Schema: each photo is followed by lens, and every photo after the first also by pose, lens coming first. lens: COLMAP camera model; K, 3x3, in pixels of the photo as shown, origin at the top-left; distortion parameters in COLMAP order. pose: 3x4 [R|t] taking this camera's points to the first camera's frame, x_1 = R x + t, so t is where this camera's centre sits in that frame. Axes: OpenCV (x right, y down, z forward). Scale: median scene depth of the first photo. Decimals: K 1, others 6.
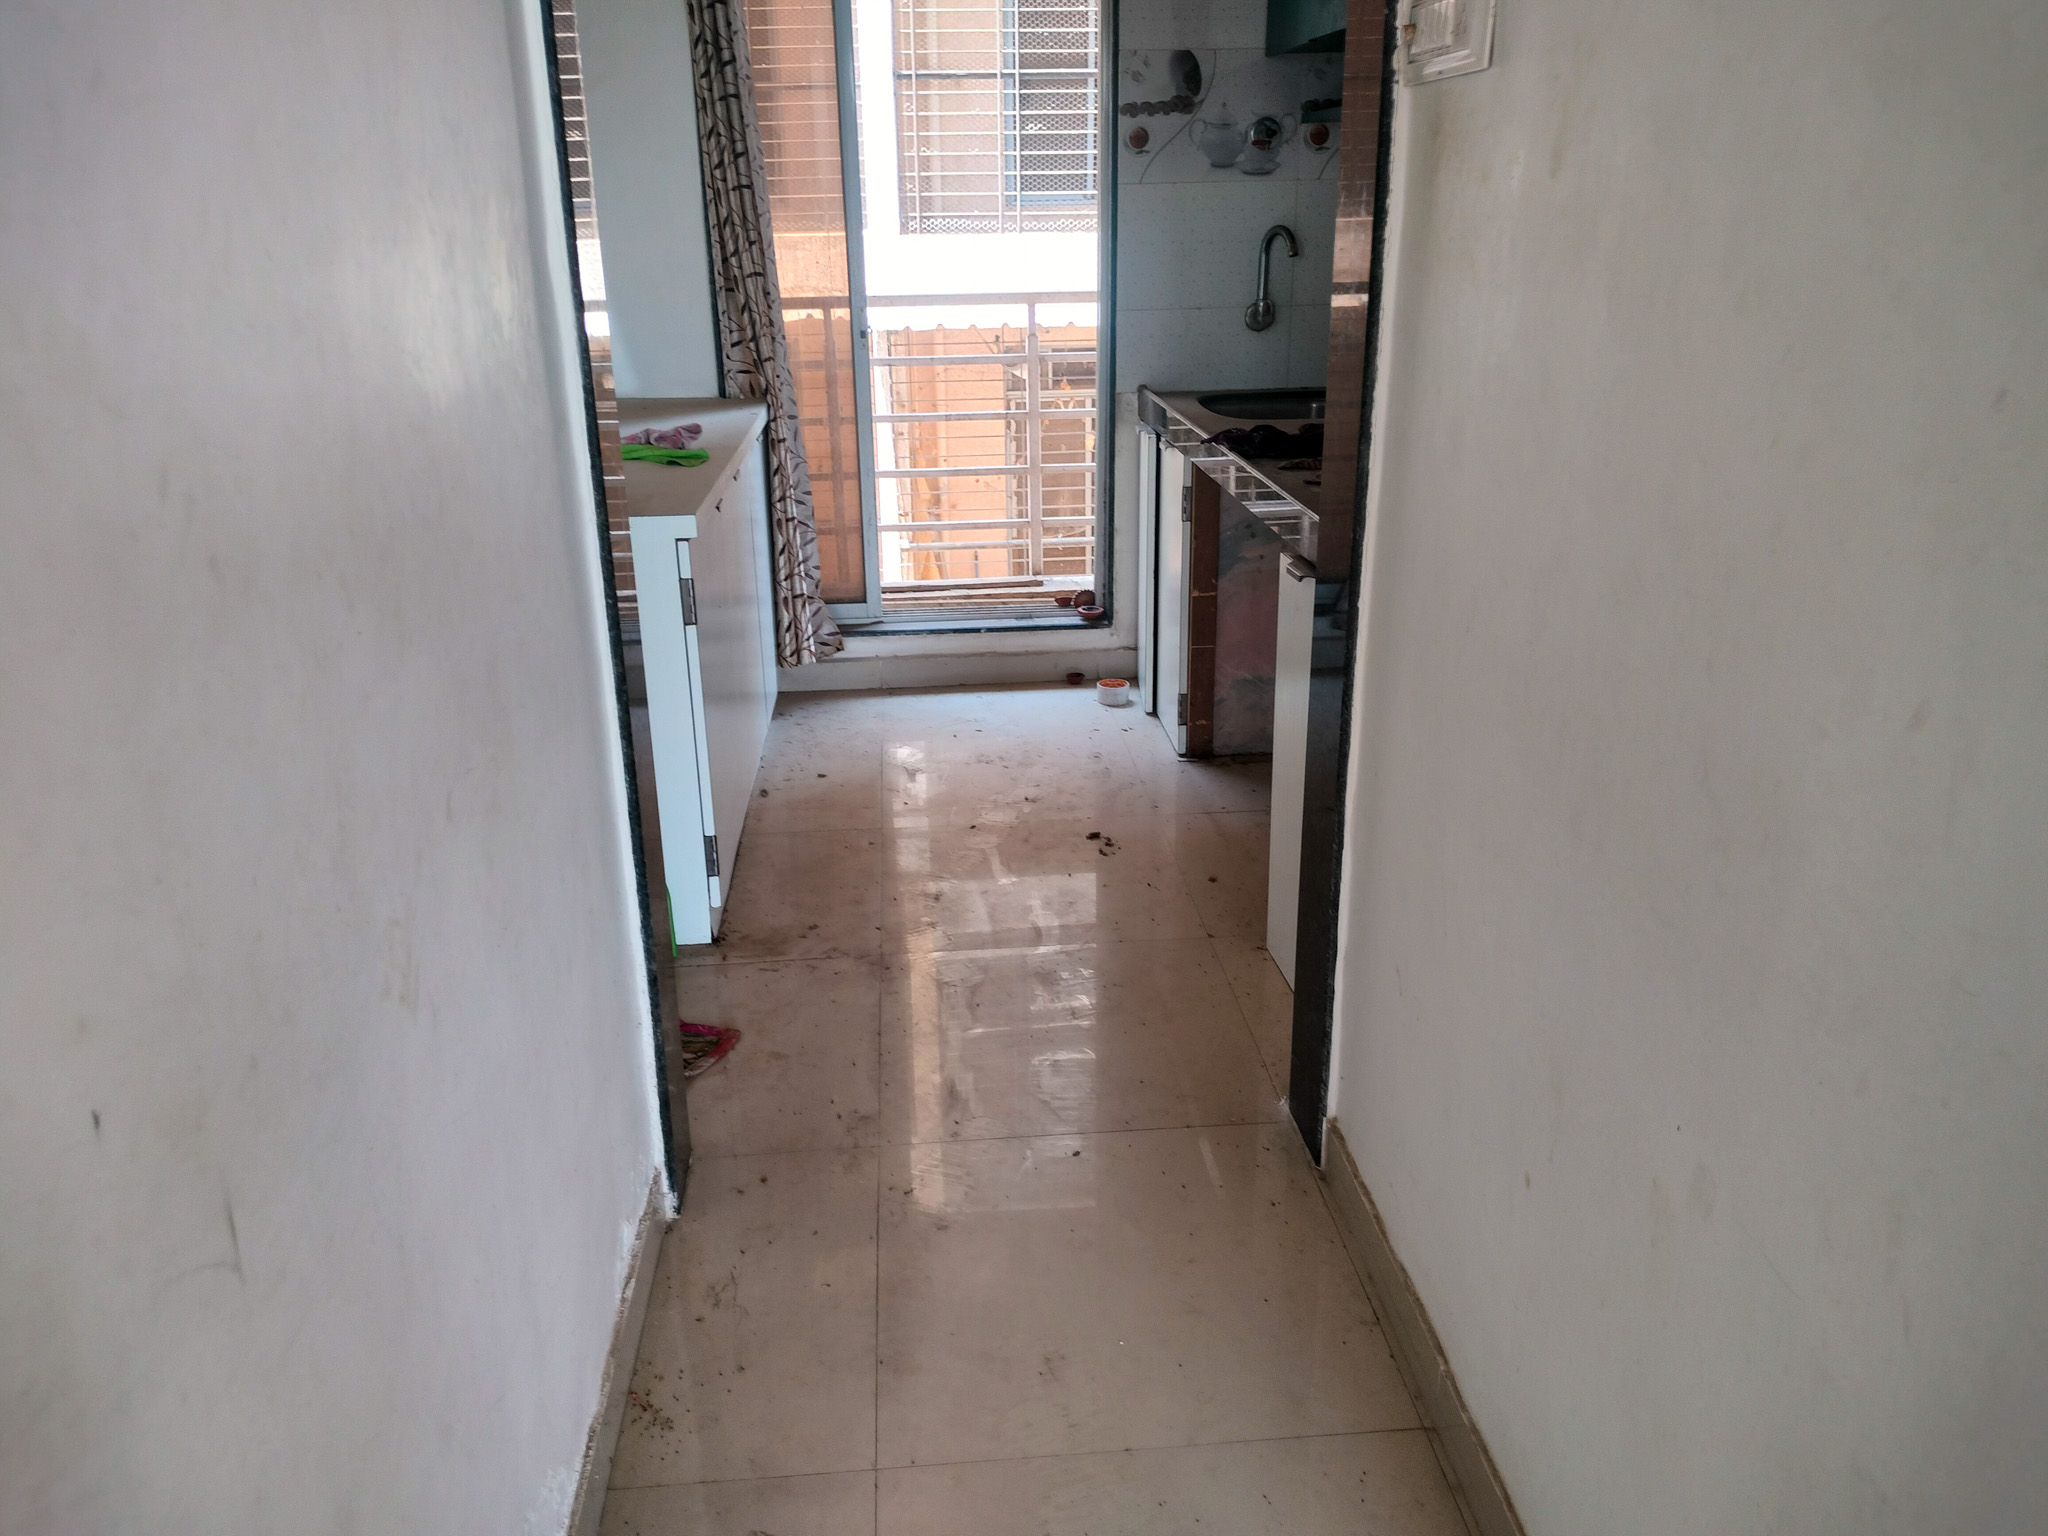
lens RADIAL K [[1567.4, 0, 992.7], [0, 1567.4, 774.6], [0, 0, 1]] dist [0.116436, -0.238375]
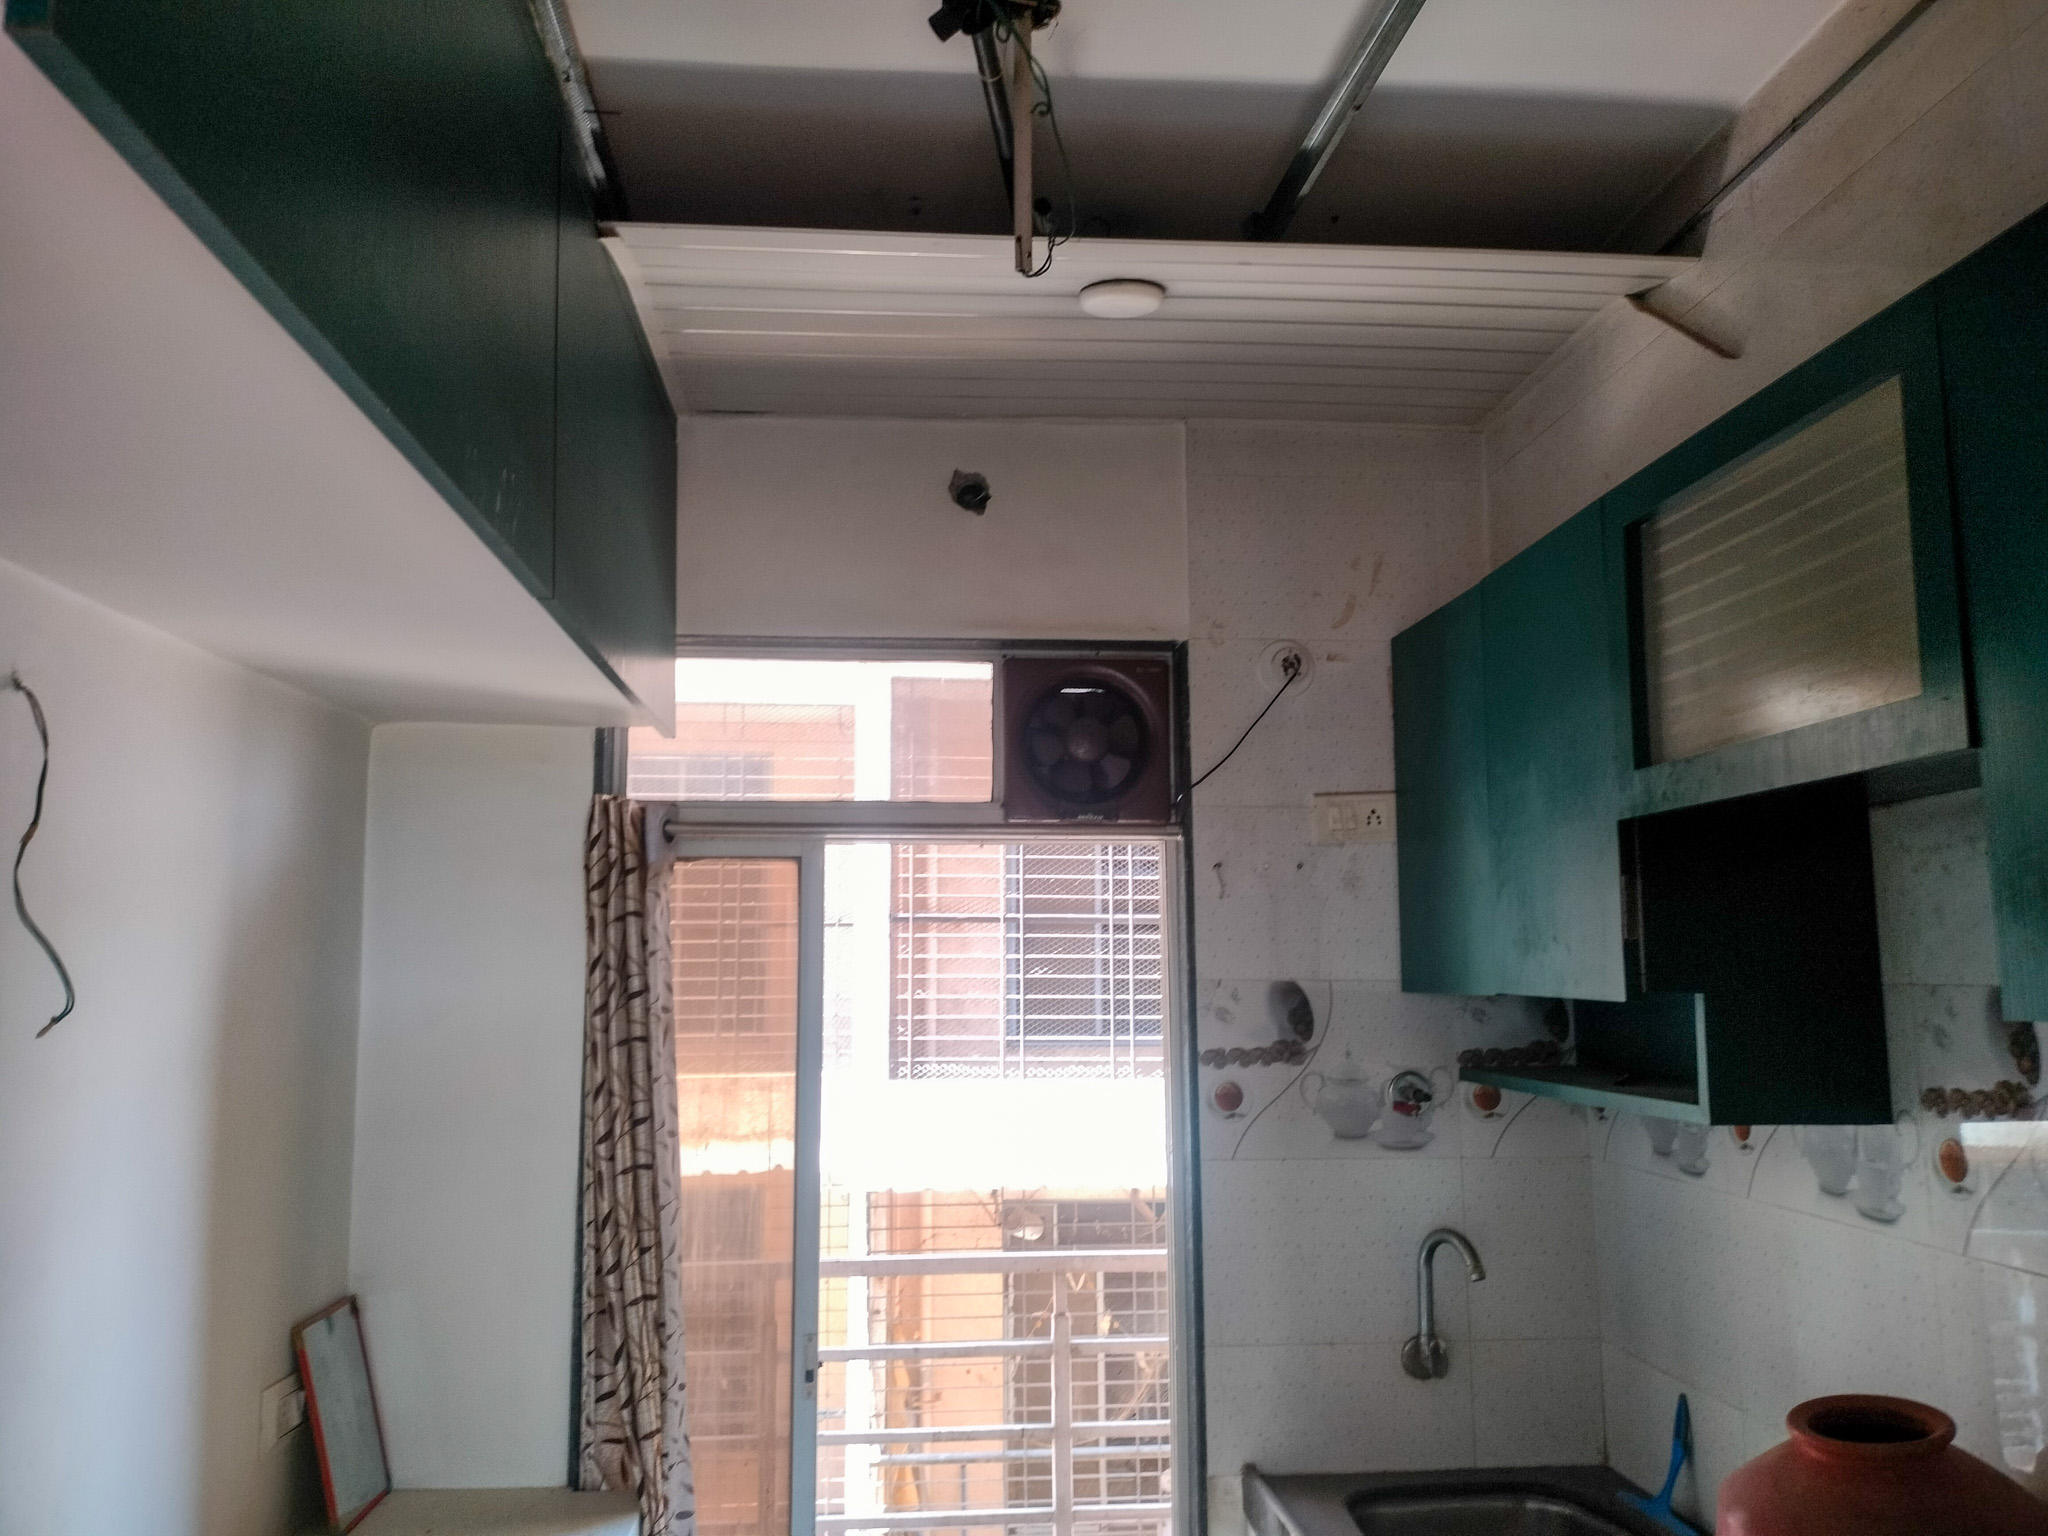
lens RADIAL K [[1599.6, 0, 1027.9], [0, 1599.6, 771.5], [0, 0, 1]] dist [0.078033, -0.098123]
pose [[0.999500, 0.019677, 0.024766, -0.015483], [-0.005856, 0.884537, -0.466434, -0.198849], [-0.031085, 0.466055, 0.884209, 0.317101]]
